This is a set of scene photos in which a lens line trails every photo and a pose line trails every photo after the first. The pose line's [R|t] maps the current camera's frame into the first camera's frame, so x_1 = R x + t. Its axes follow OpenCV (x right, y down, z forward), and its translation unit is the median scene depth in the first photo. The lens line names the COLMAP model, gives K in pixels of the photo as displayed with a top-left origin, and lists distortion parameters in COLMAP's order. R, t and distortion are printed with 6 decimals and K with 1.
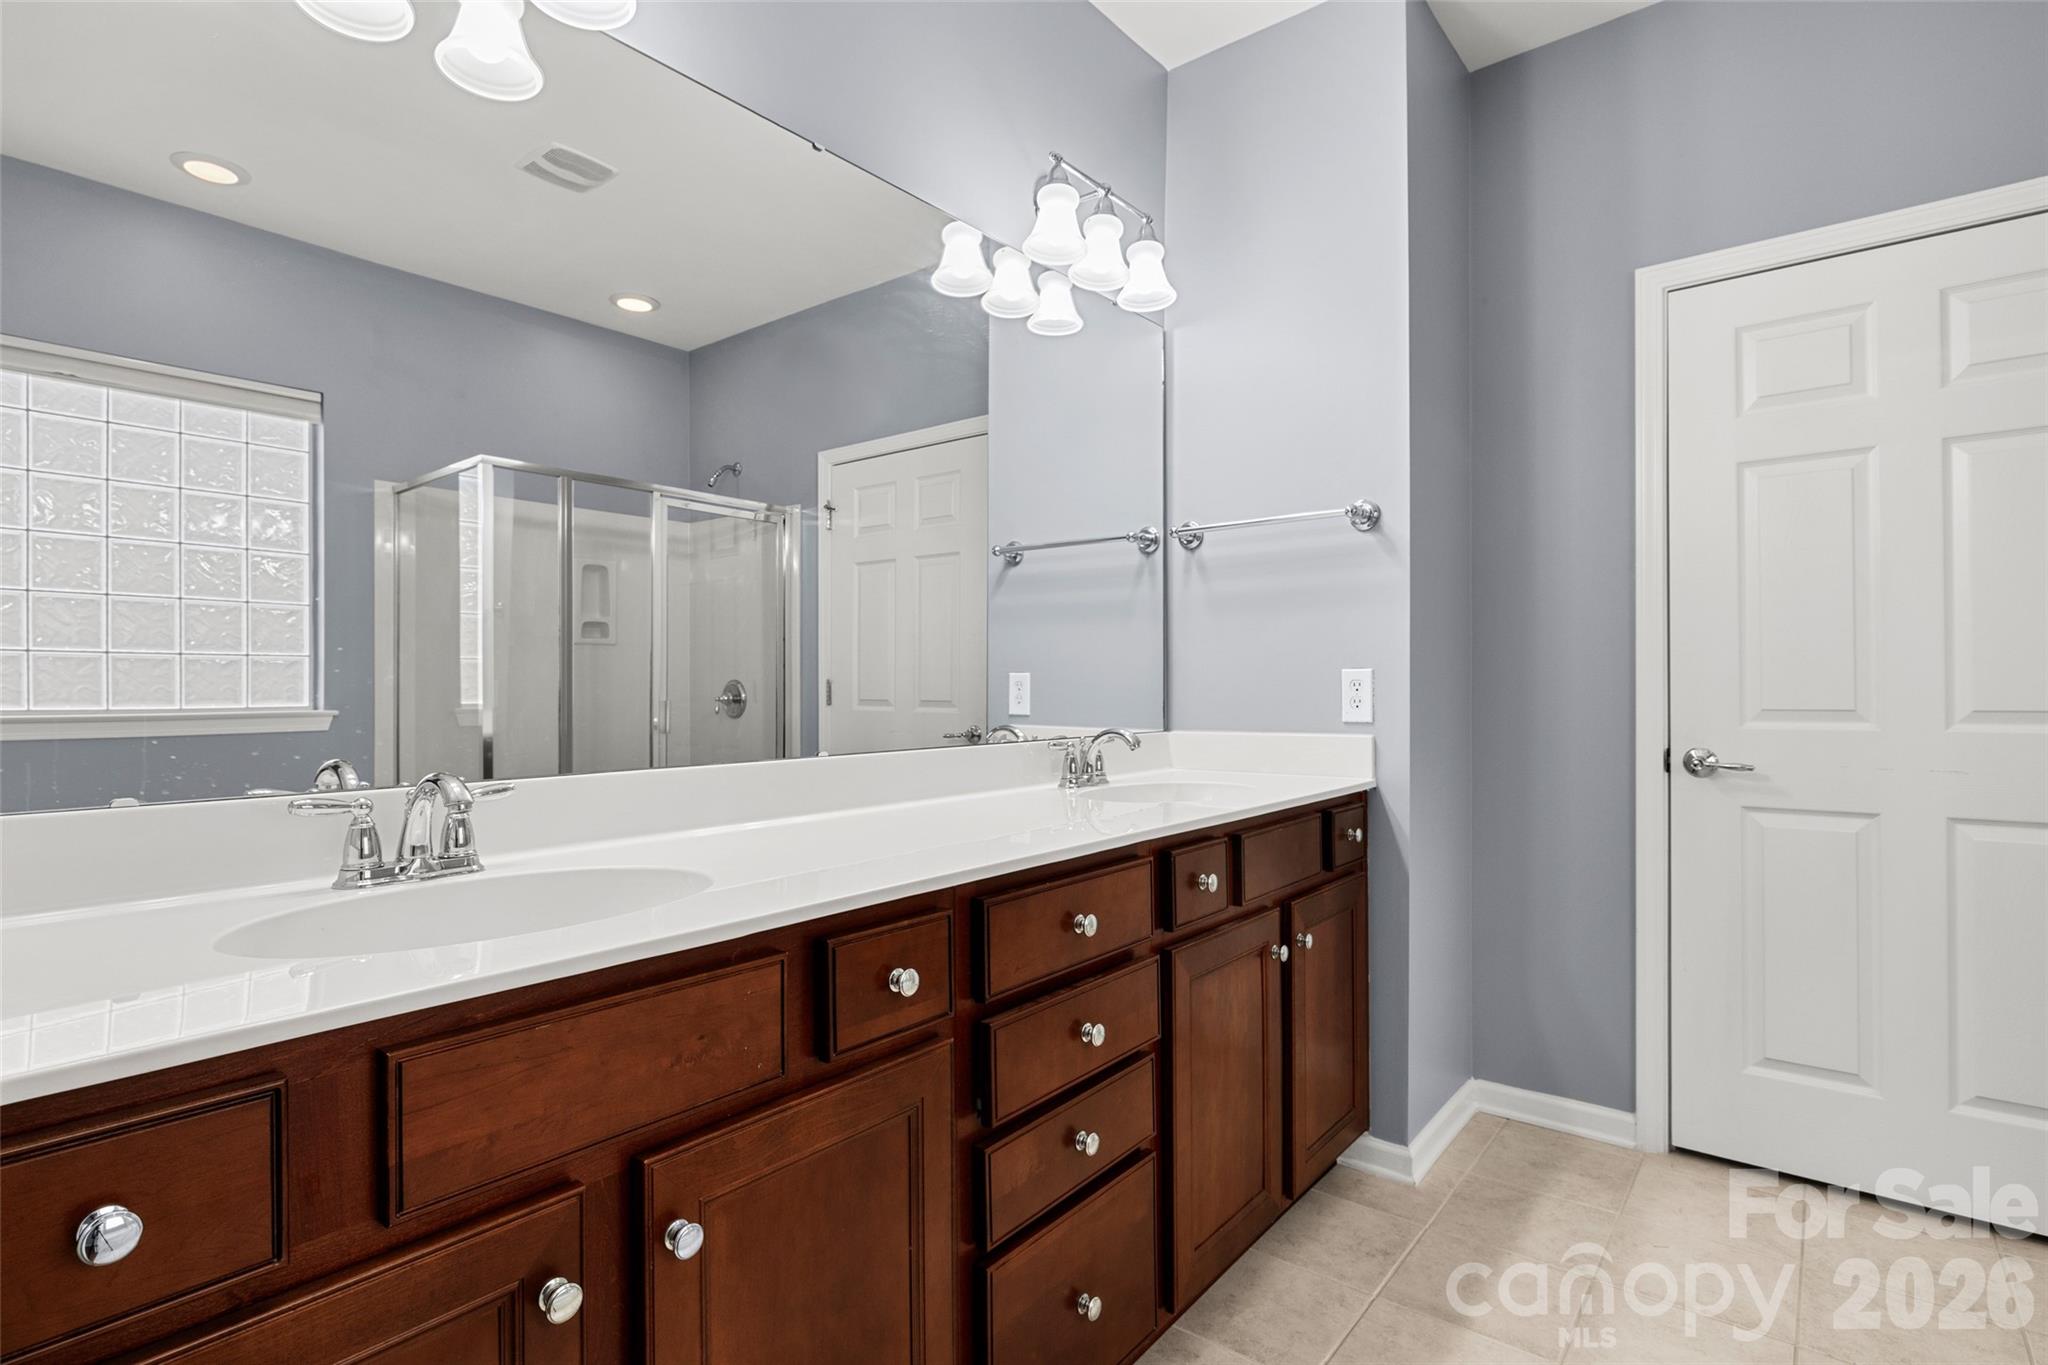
lens RADIAL K [[1026.0, 0, 1028.7], [0, 1026.0, 688.2], [0, 0, 1]] dist [-0.006691, 0.000728]
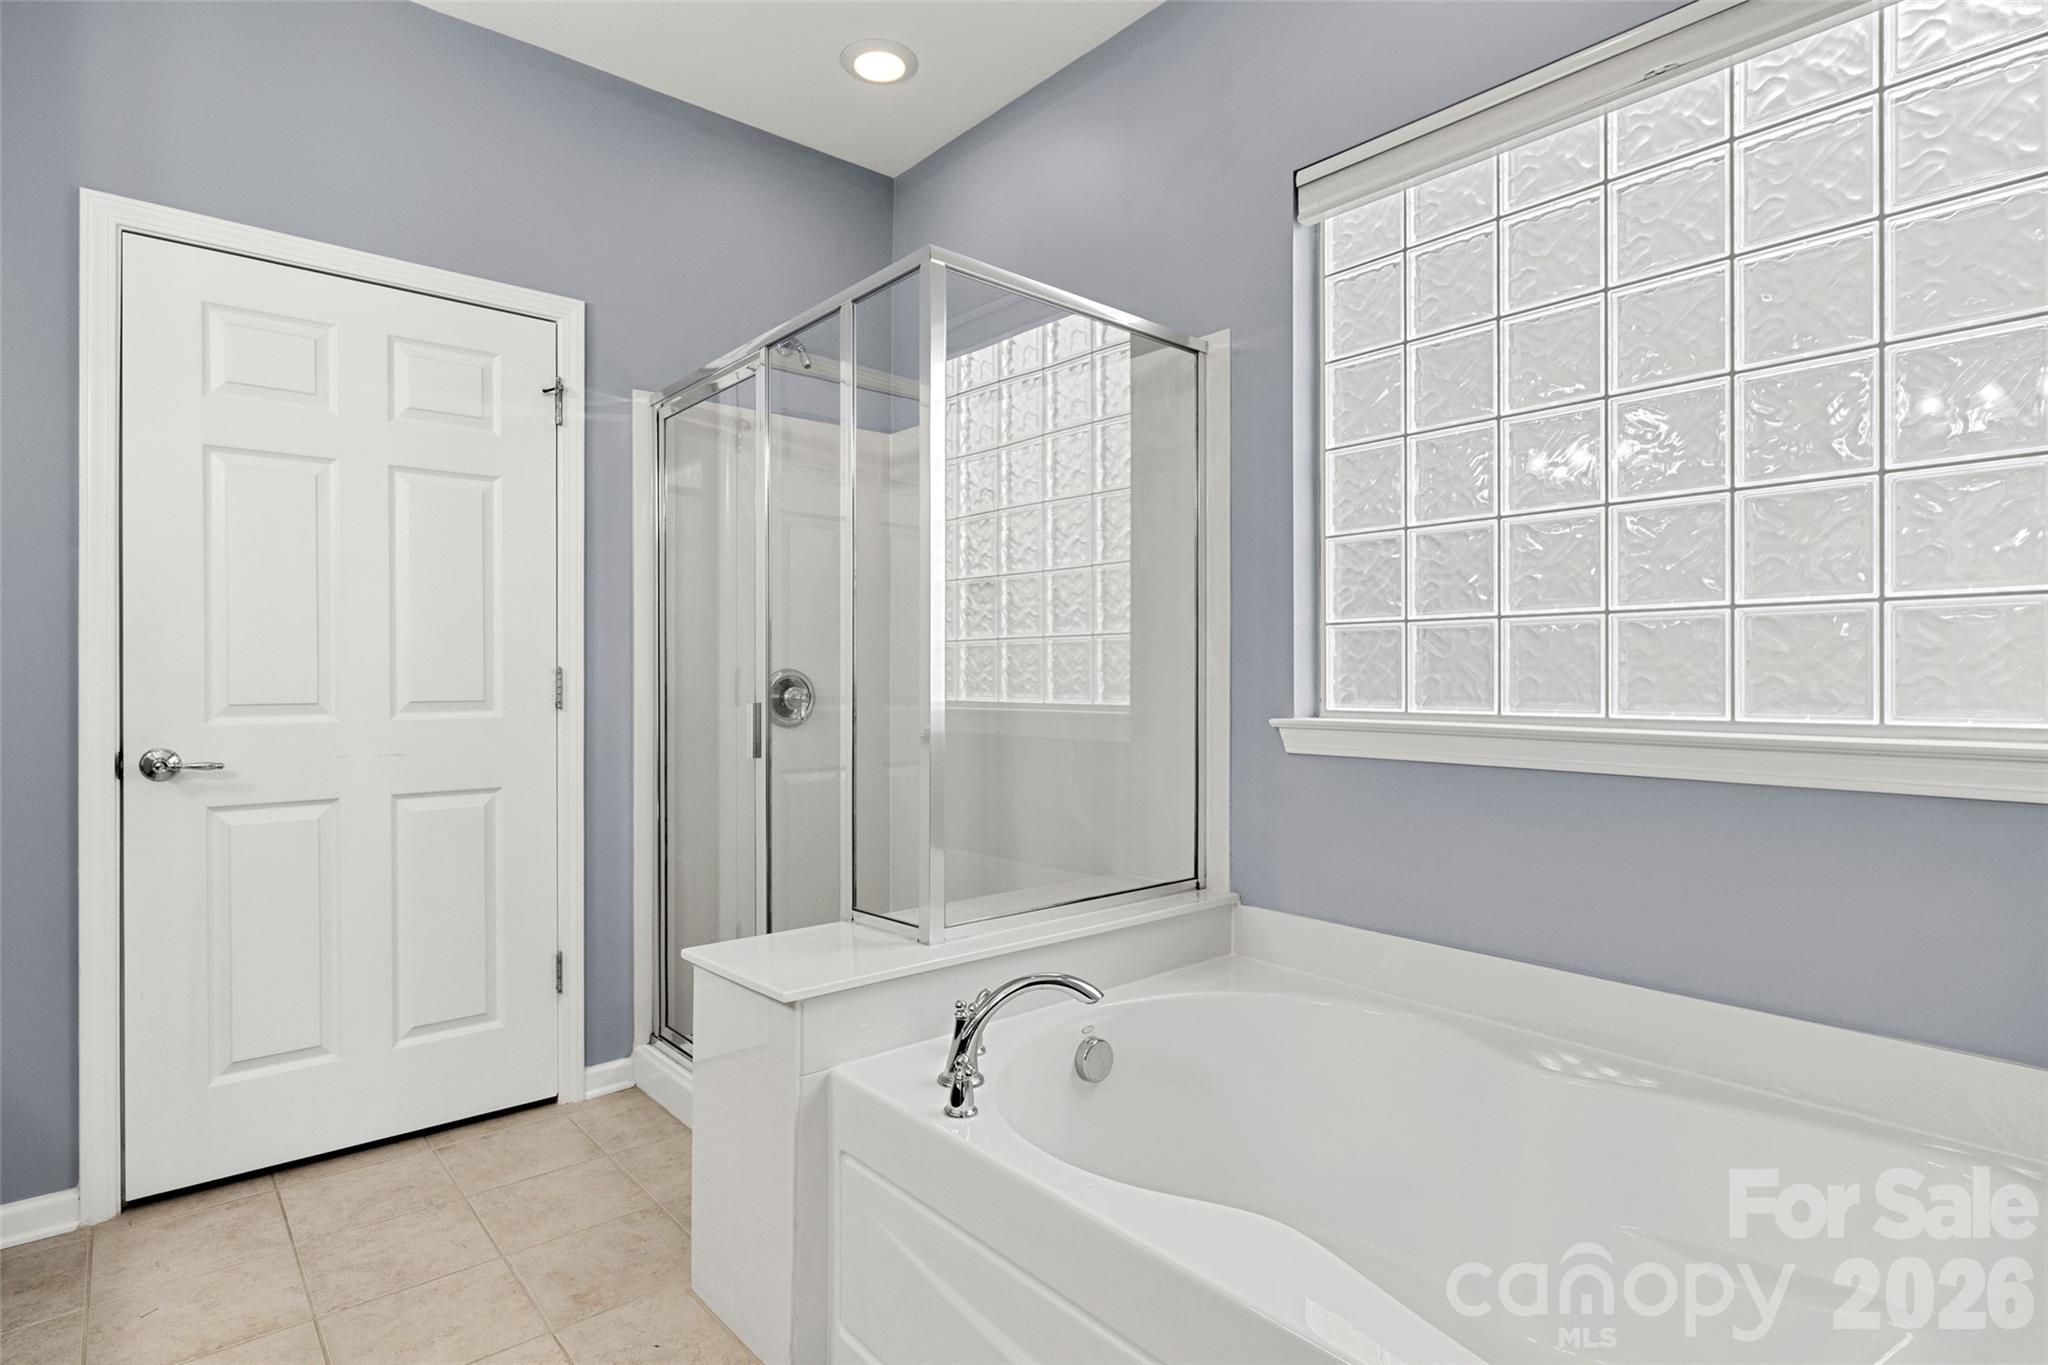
lens RADIAL K [[1026.0, 0, 1029.8], [0, 1026.0, 681.6], [0, 0, 1]] dist [-0.006691, 0.000728]
pose [[0.165947, 0.000199, 0.986135, -0.111972], [0.001832, 0.999998, -0.000510, 0.000914], [-0.986133, 0.001891, 0.165946, 0.090440]]
